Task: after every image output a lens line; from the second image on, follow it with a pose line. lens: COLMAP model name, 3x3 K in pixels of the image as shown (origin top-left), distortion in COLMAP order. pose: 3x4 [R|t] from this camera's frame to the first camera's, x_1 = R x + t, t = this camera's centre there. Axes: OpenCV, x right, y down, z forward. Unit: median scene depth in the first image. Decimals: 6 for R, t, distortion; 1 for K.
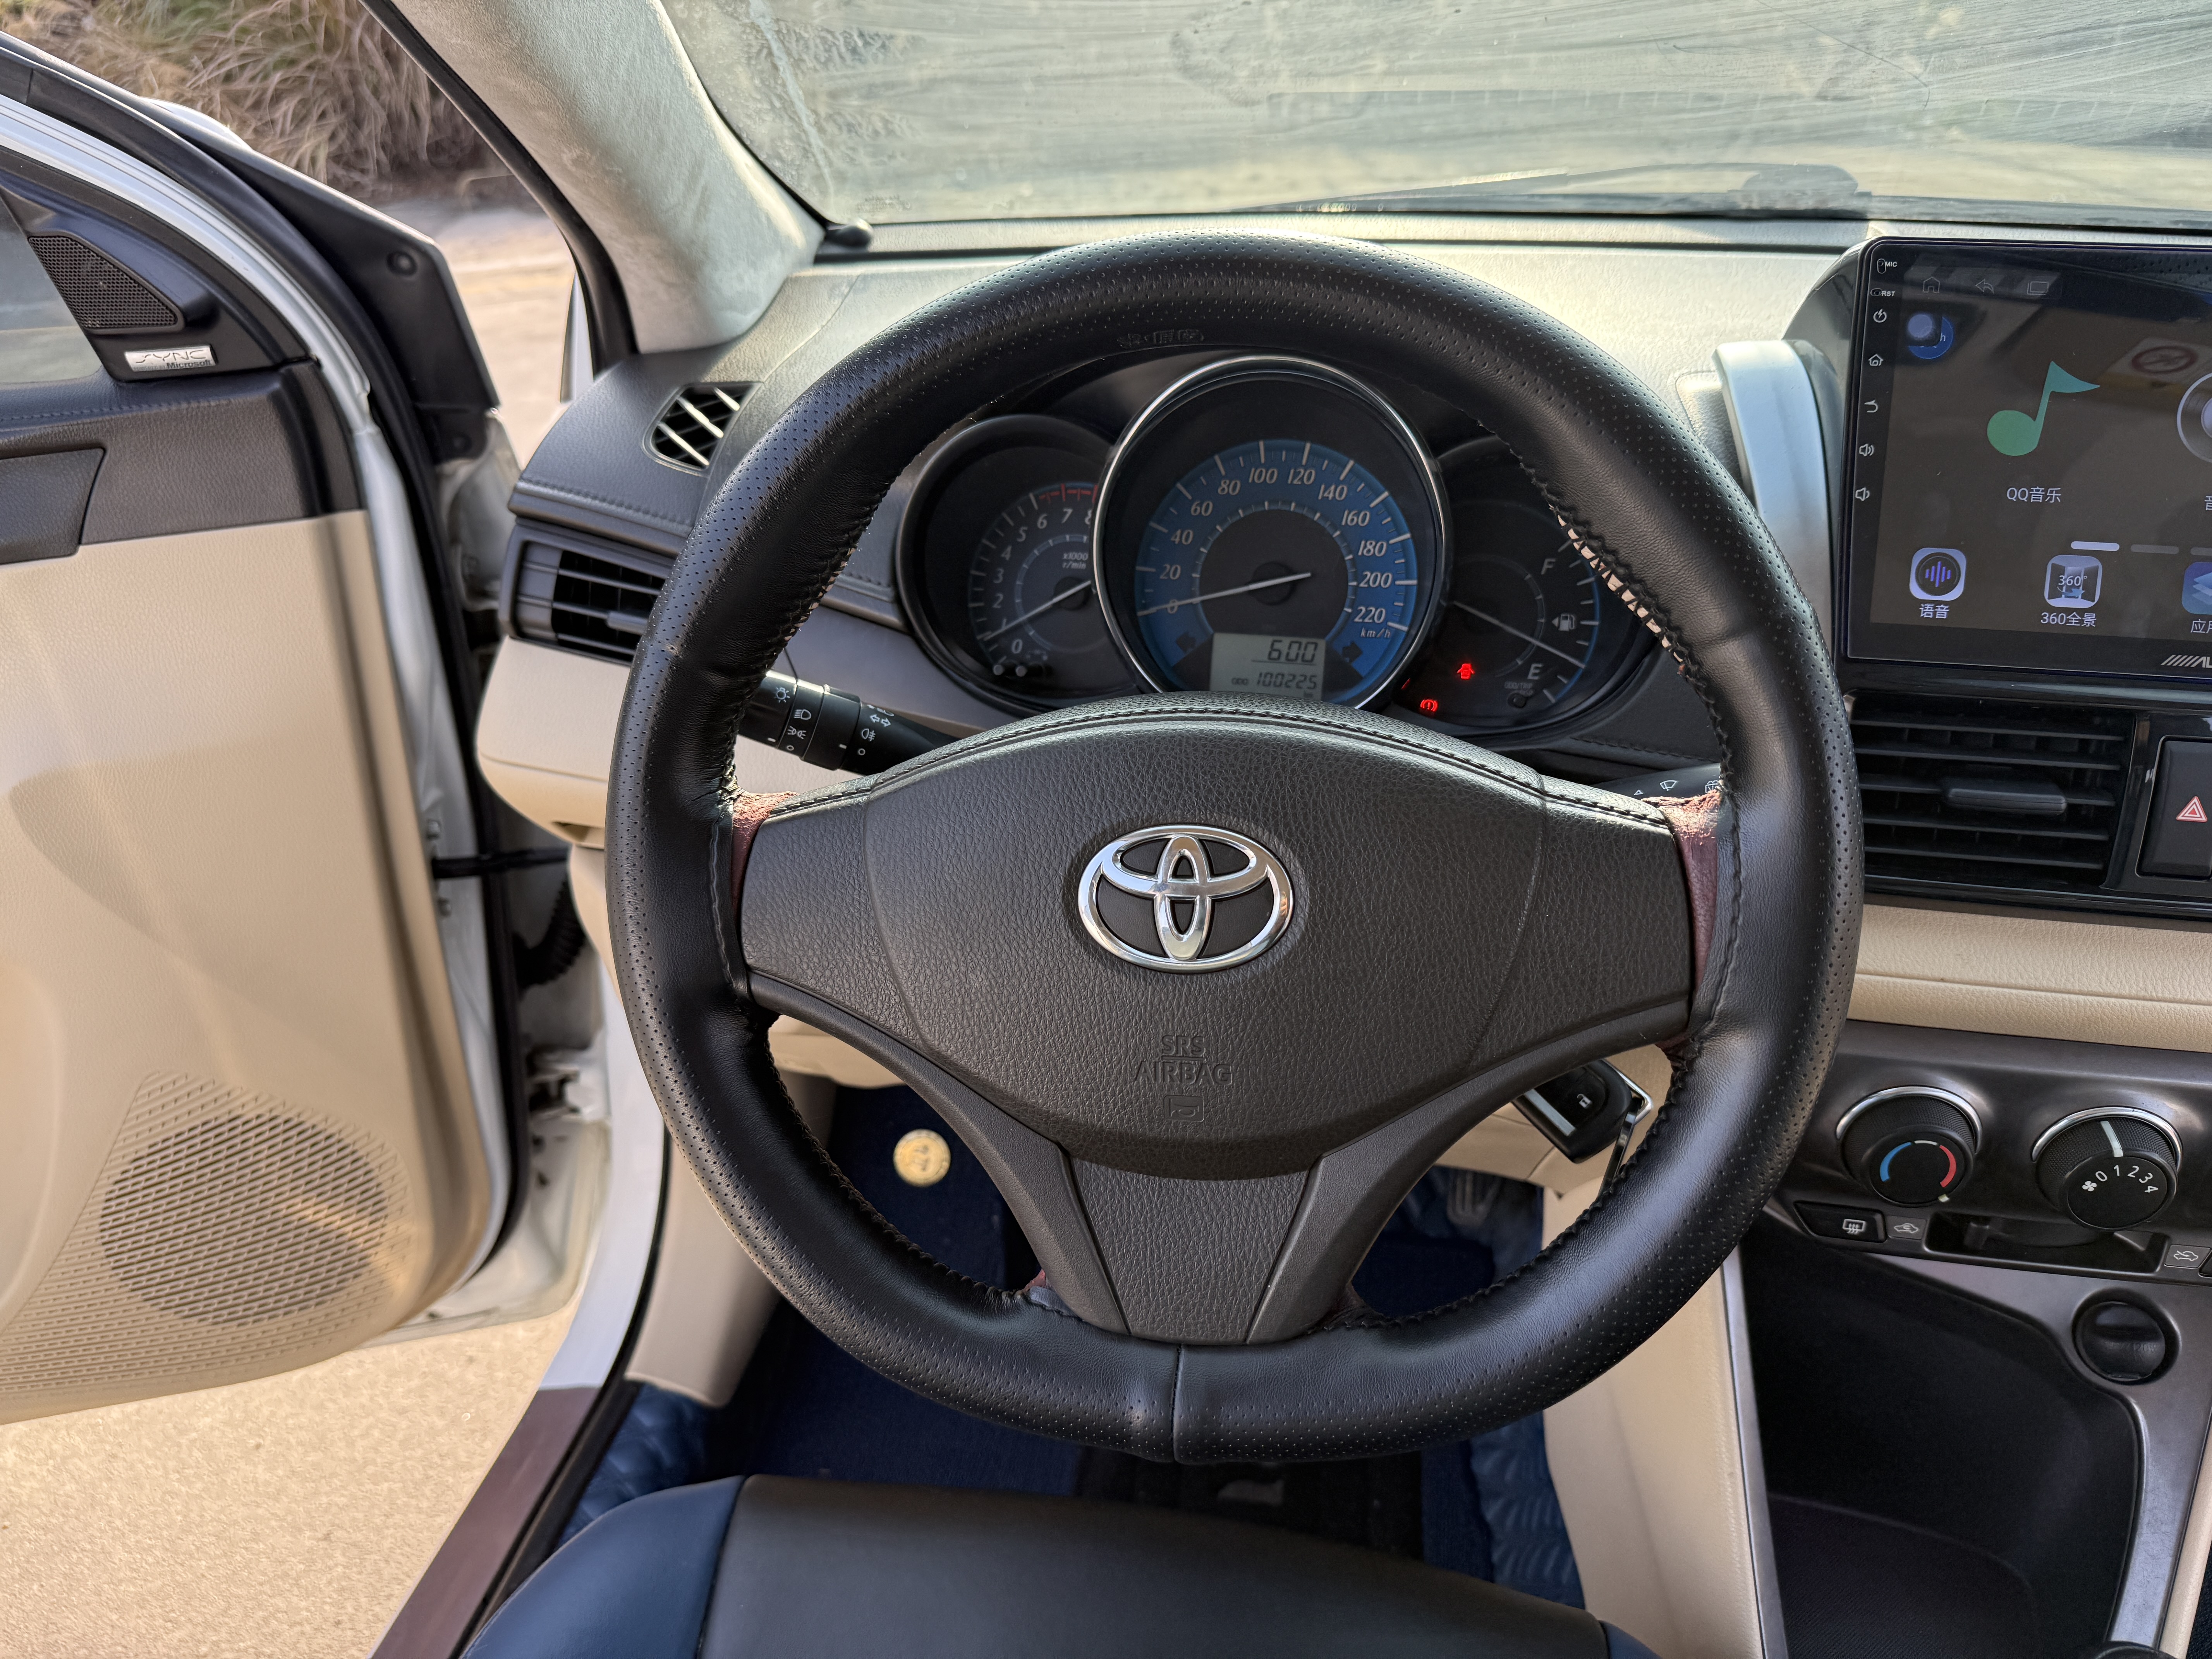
lens RADIAL K [[1746.3, 0, 1103.7], [0, 1746.3, 872.3], [0, 0, 1]] dist [0.088099, -0.136078]
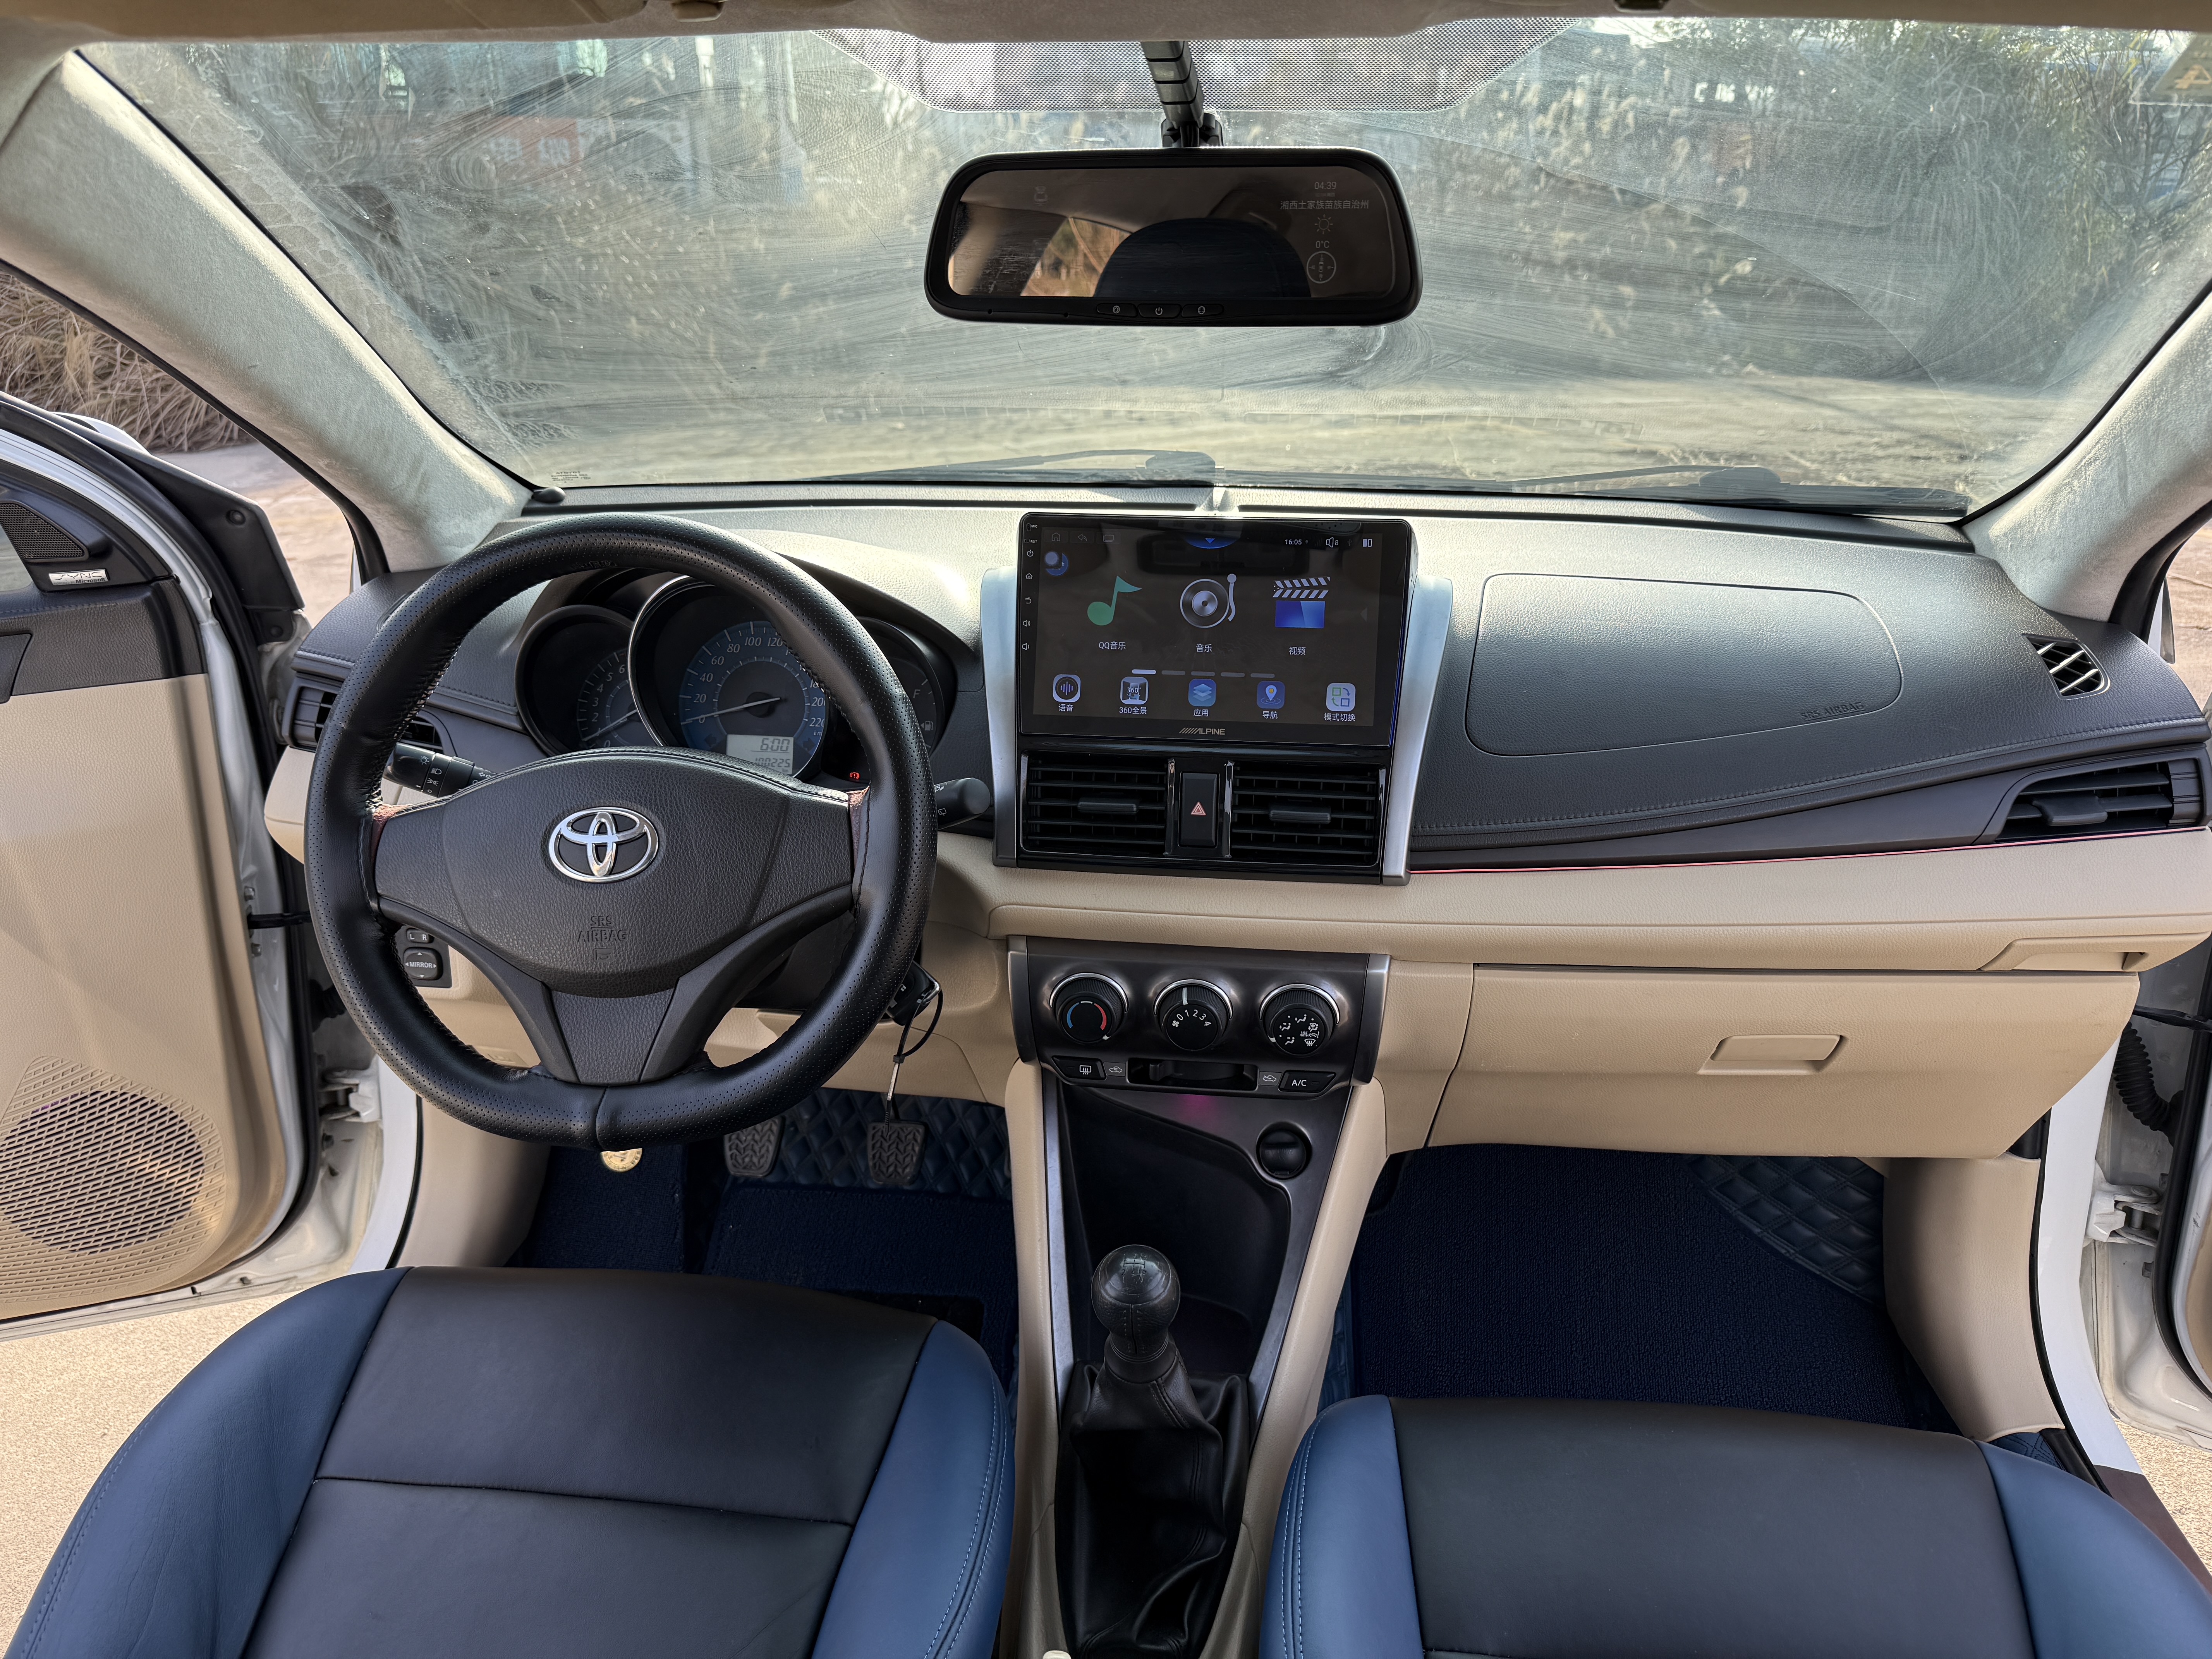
lens RADIAL K [[1702.5, 0, 1098.4], [0, 1702.5, 831.3], [0, 0, 1]] dist [0.055183, -0.055997]
pose [[0.998301, -0.014567, 0.056416, 0.301999], [0.021856, 0.991165, -0.130824, 0.161016], [-0.054012, 0.131835, 0.989799, -0.560595]]
